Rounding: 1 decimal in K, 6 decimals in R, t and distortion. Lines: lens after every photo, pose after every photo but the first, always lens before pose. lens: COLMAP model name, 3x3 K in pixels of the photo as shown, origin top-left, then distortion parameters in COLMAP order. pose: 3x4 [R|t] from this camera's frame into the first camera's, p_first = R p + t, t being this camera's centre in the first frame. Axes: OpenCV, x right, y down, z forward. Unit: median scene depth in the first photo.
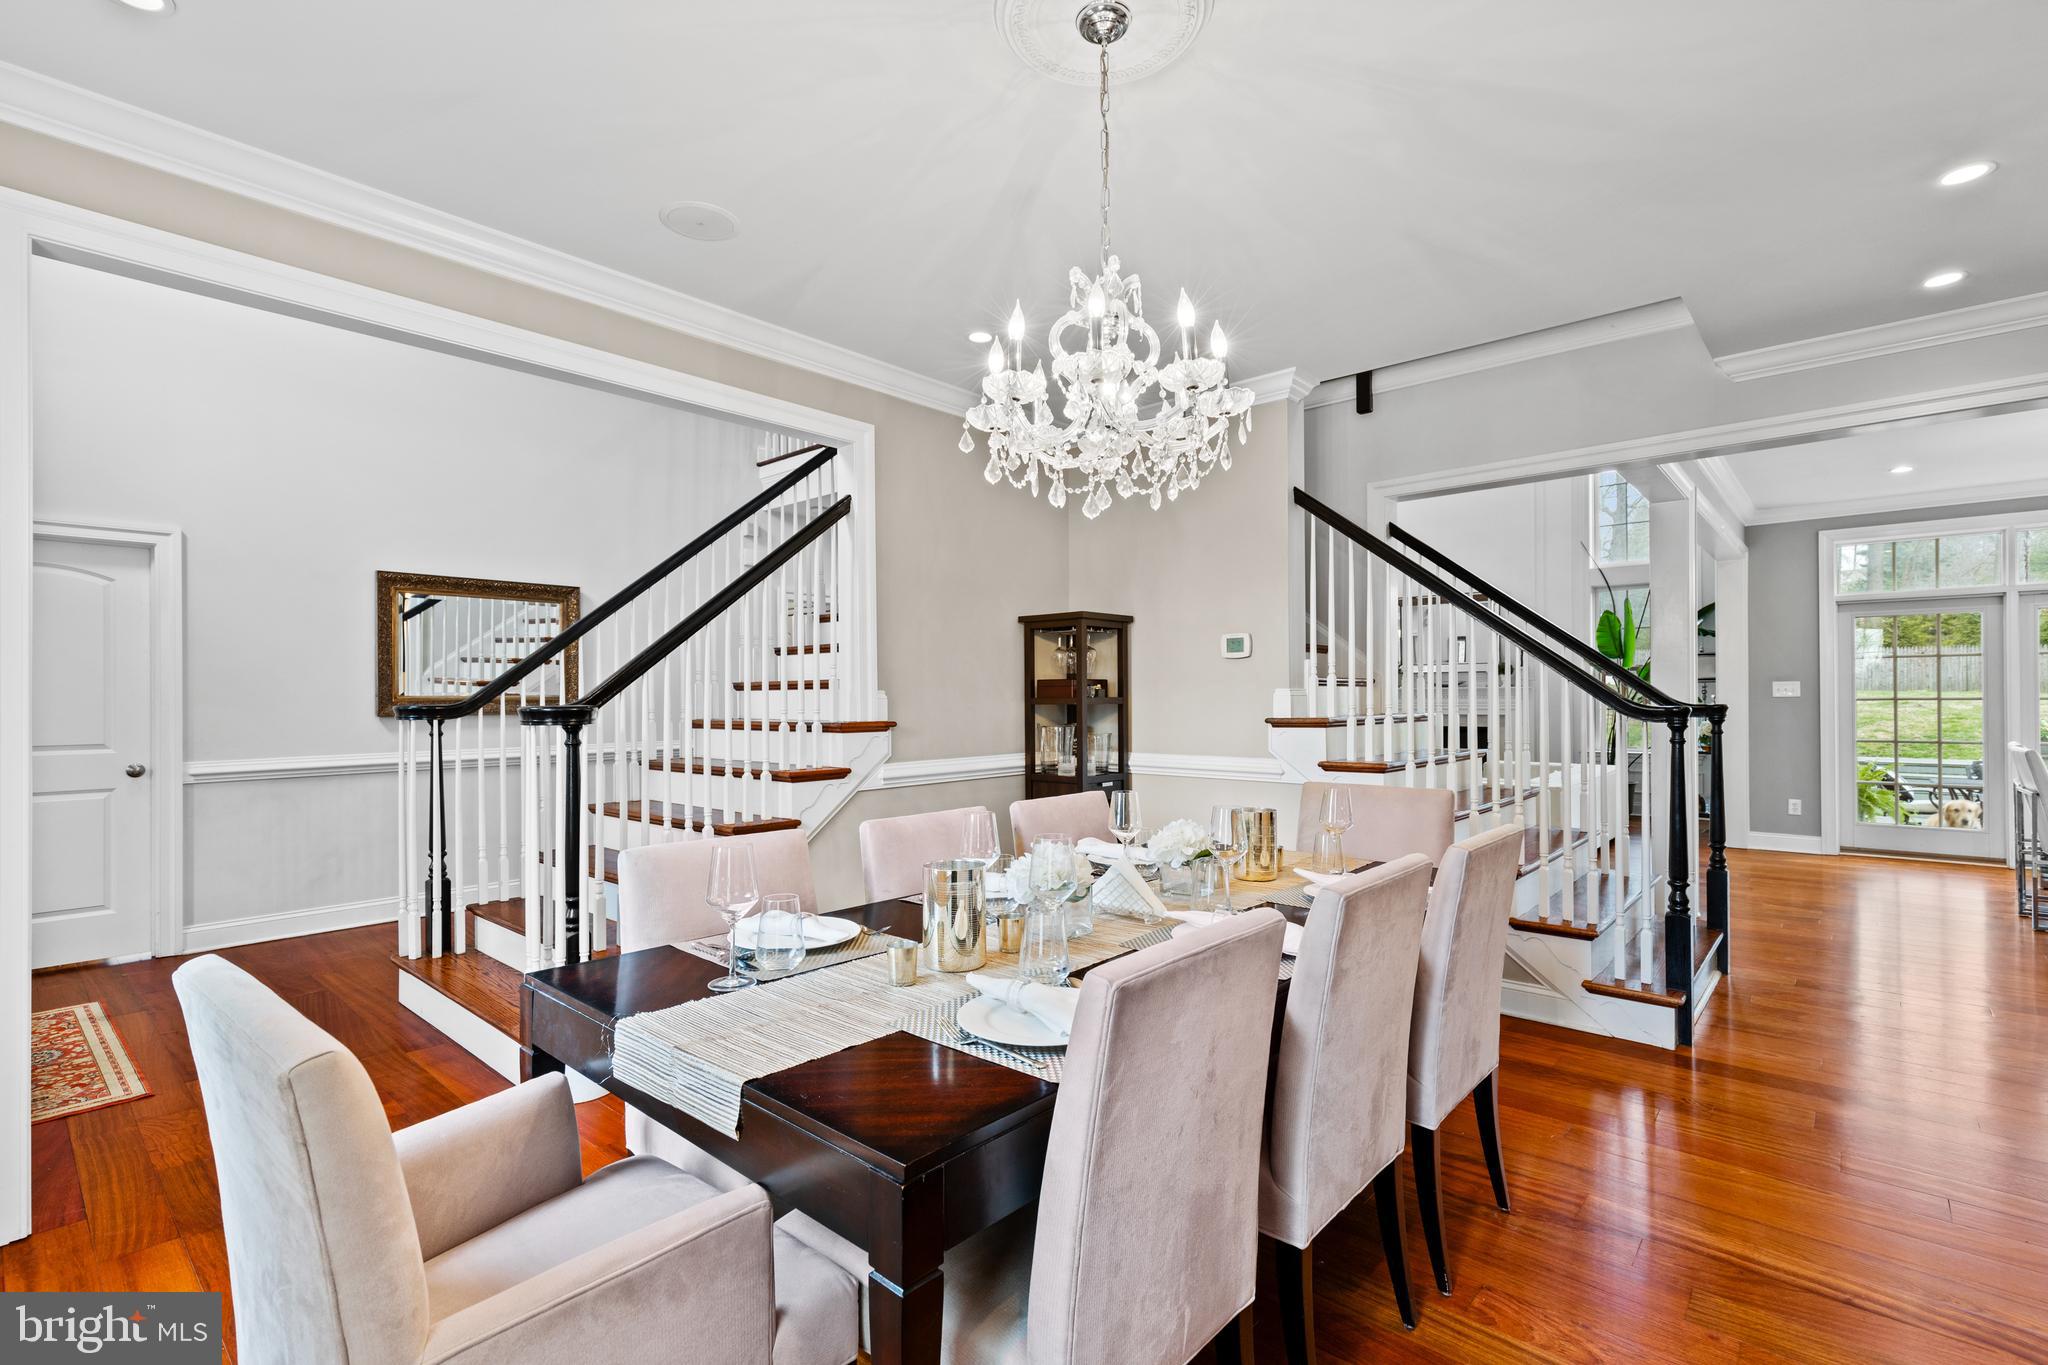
lens RADIAL K [[935.5, 0, 1022.2], [0, 935.5, 695.4], [0, 0, 1]] dist [0.007097, -0.001201]
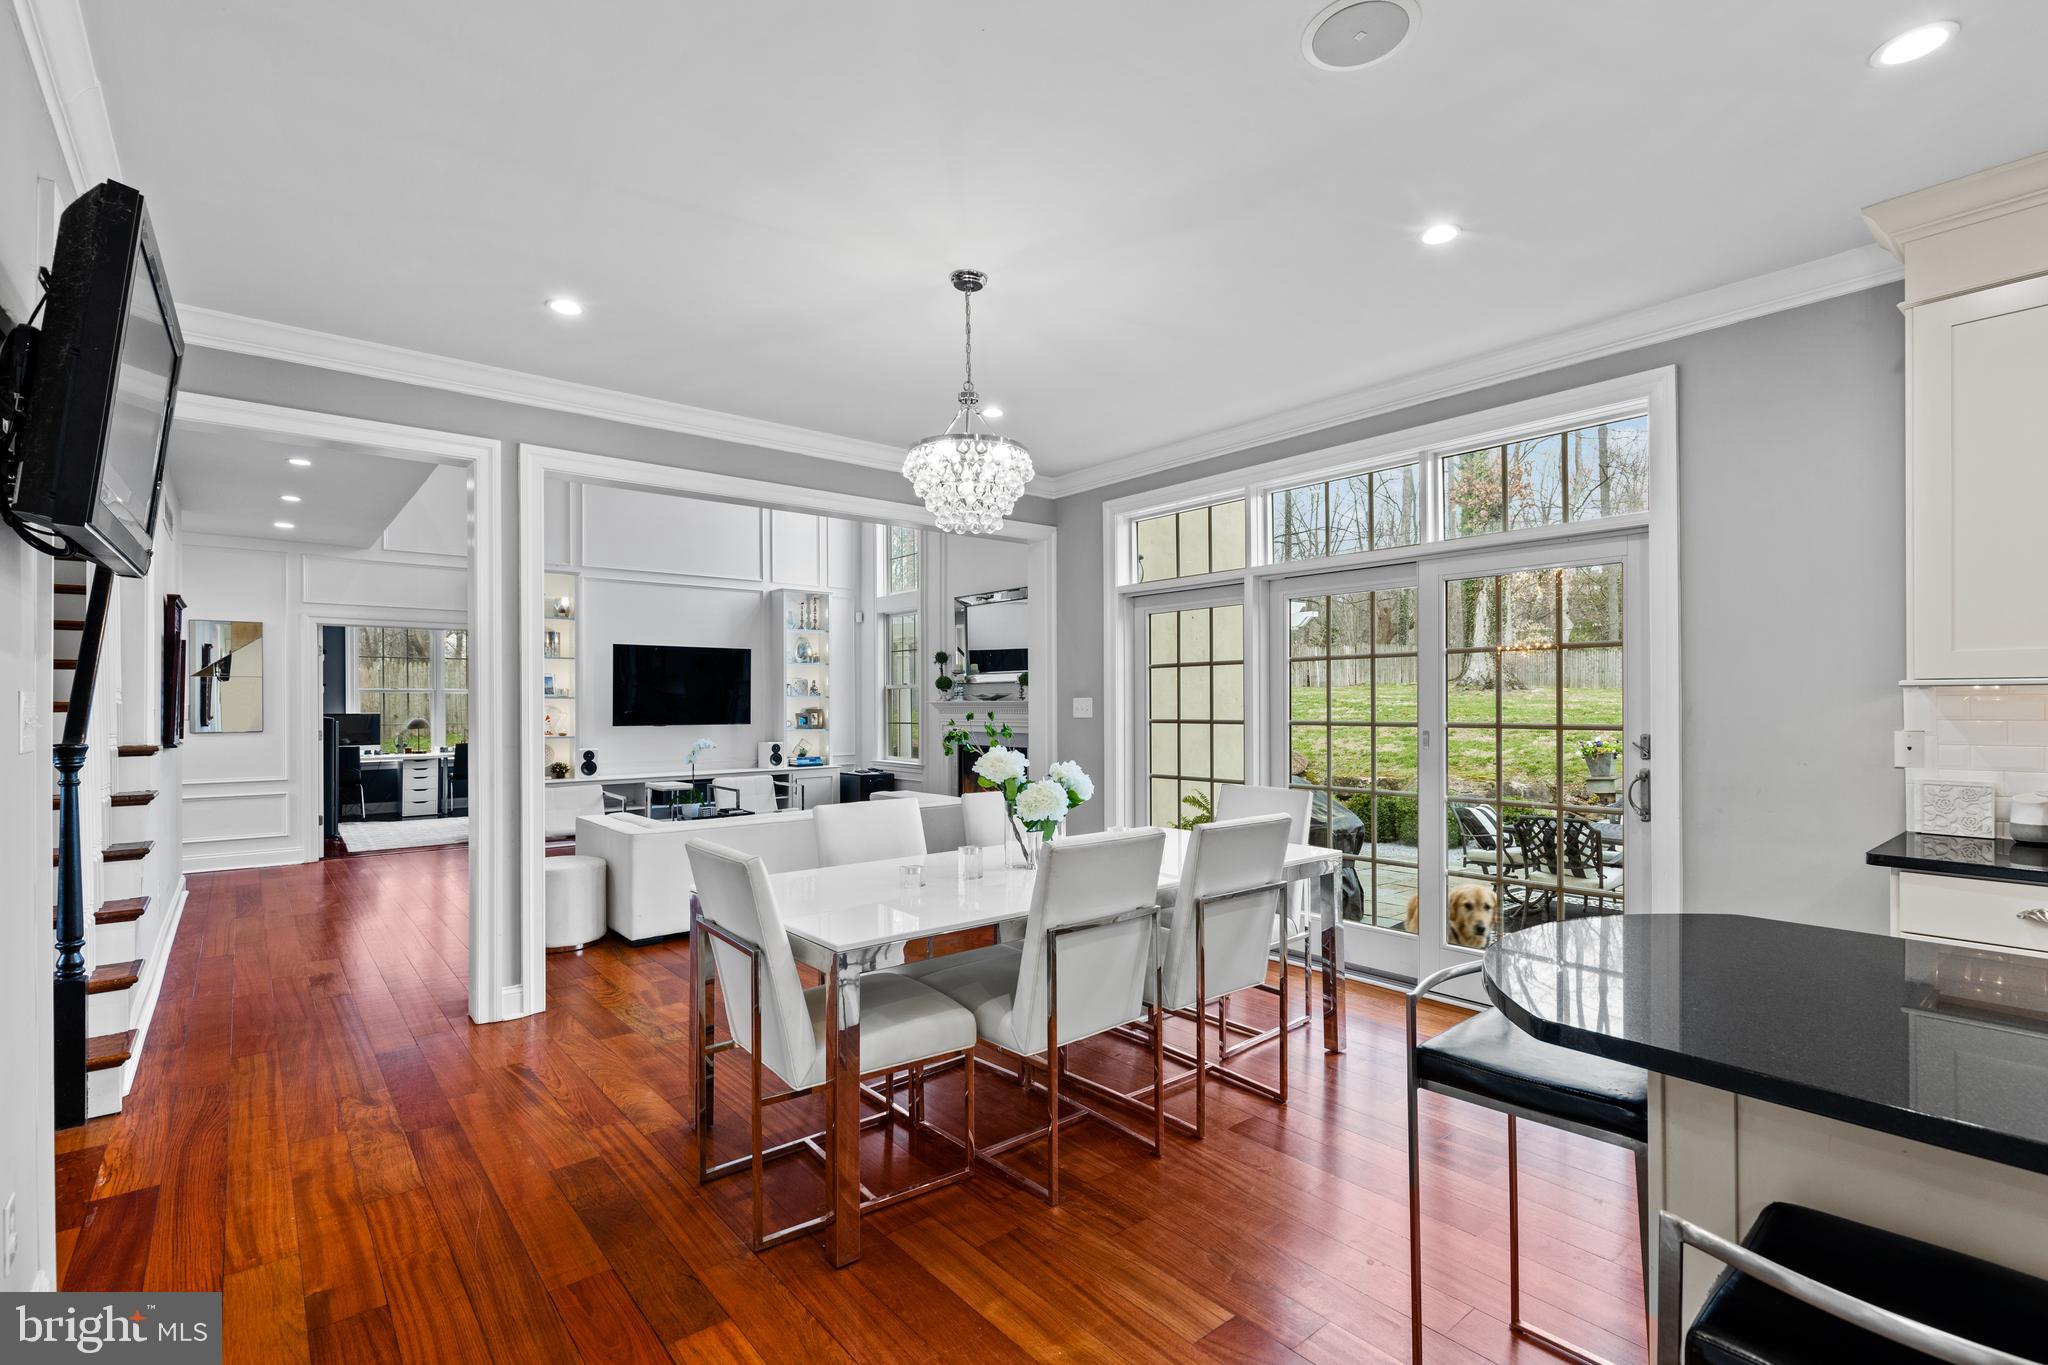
lens RADIAL K [[903.3, 0, 1002.5], [0, 903.3, 700.2], [0, 0, 1]] dist [-0.000024, -0.000234]
pose [[0.989949, 0.000374, -0.141424, 0.871916], [-0.000668, 0.999998, -0.002029, -0.011369], [0.141423, 0.002103, 0.989947, 0.258552]]
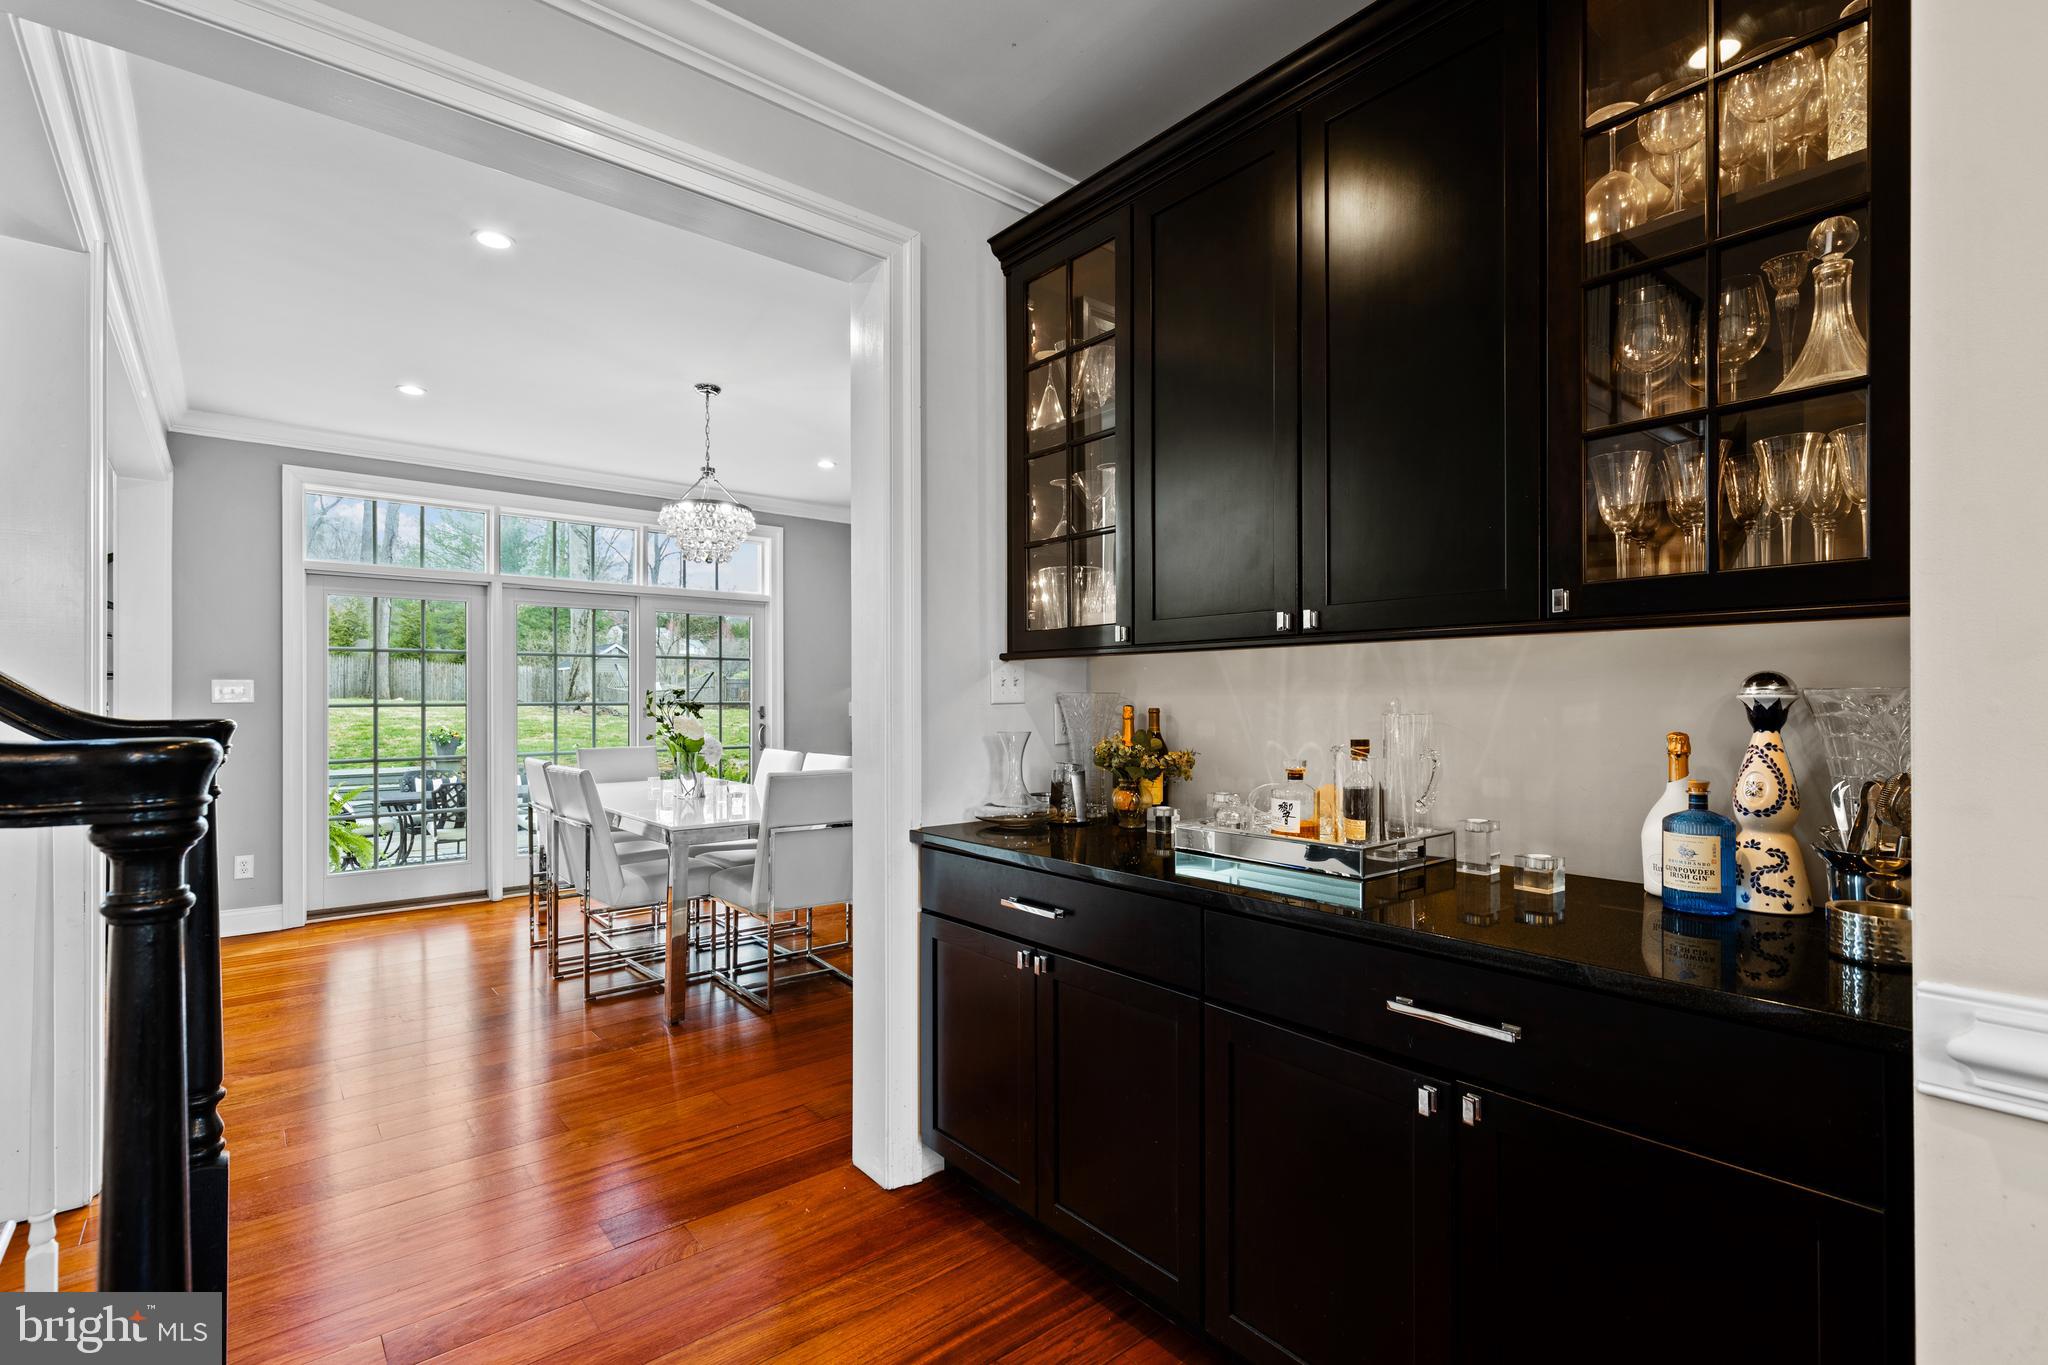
lens RADIAL K [[935.5, 0, 1022.2], [0, 935.5, 695.4], [0, 0, 1]] dist [0.007097, -0.001201]
pose [[0.142548, 0.008445, 0.989752, 0.239900], [-0.002375, 0.999964, -0.008190, 0.000758], [-0.989785, -0.001183, 0.142563, 0.360003]]
